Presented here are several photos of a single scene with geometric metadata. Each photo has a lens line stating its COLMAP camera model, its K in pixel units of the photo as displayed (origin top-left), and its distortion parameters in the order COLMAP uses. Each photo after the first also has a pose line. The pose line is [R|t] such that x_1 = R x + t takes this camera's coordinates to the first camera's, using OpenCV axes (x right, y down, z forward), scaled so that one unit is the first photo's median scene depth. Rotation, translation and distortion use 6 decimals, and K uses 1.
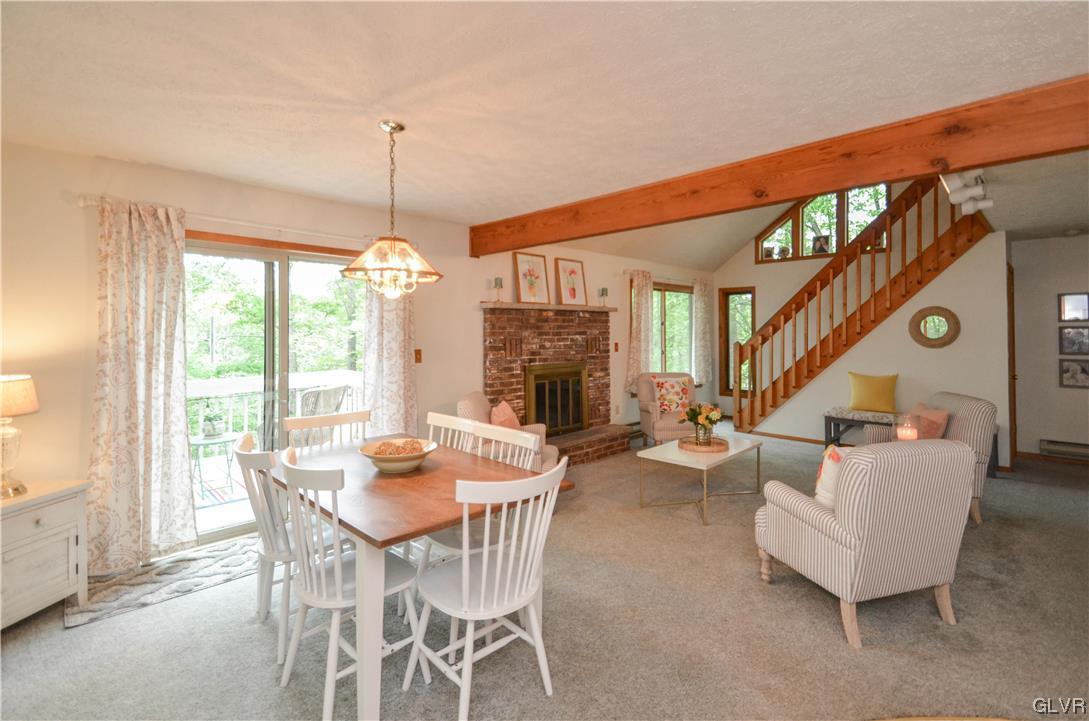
lens RADIAL K [[502.7, 0, 599.9], [0, 502.7, 327.3], [0, 0, 1]] dist [0.008563, -0.008497]
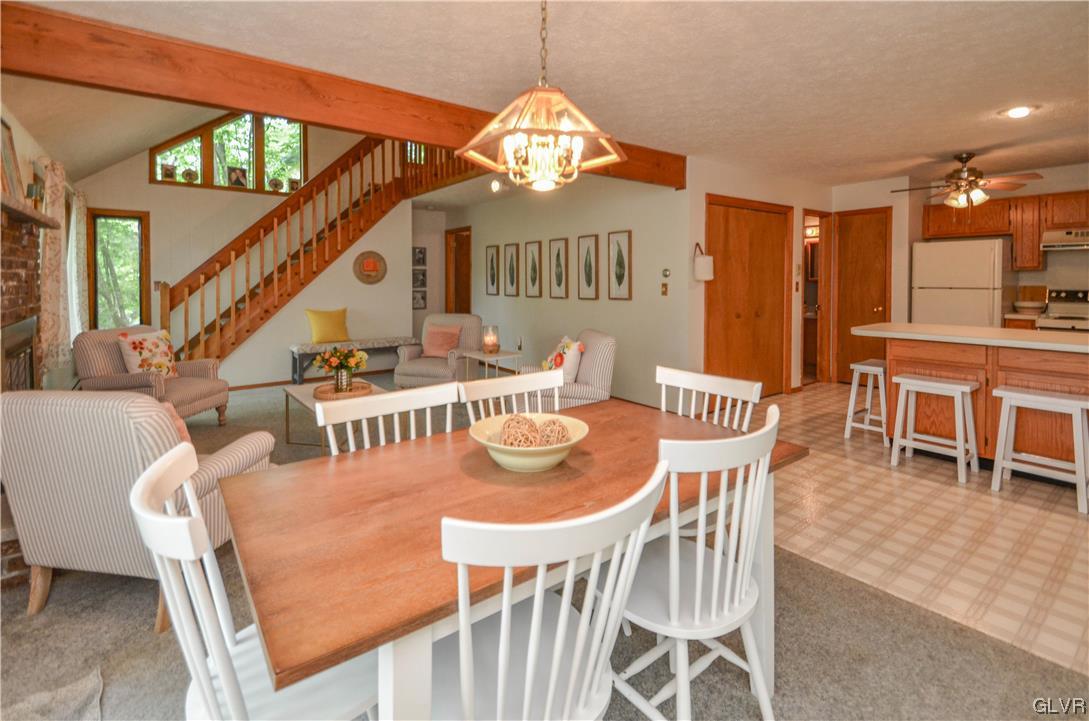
lens RADIAL K [[496.9, 0, 517.5], [0, 496.9, 280.0], [0, 0, 1]] dist [-0.020615, -0.001198]
pose [[0.201887, 0.000253, 0.979409, -0.442926], [-0.013372, 0.999907, 0.002498, 0.021077], [-0.979317, -0.013601, 0.201872, 0.399115]]
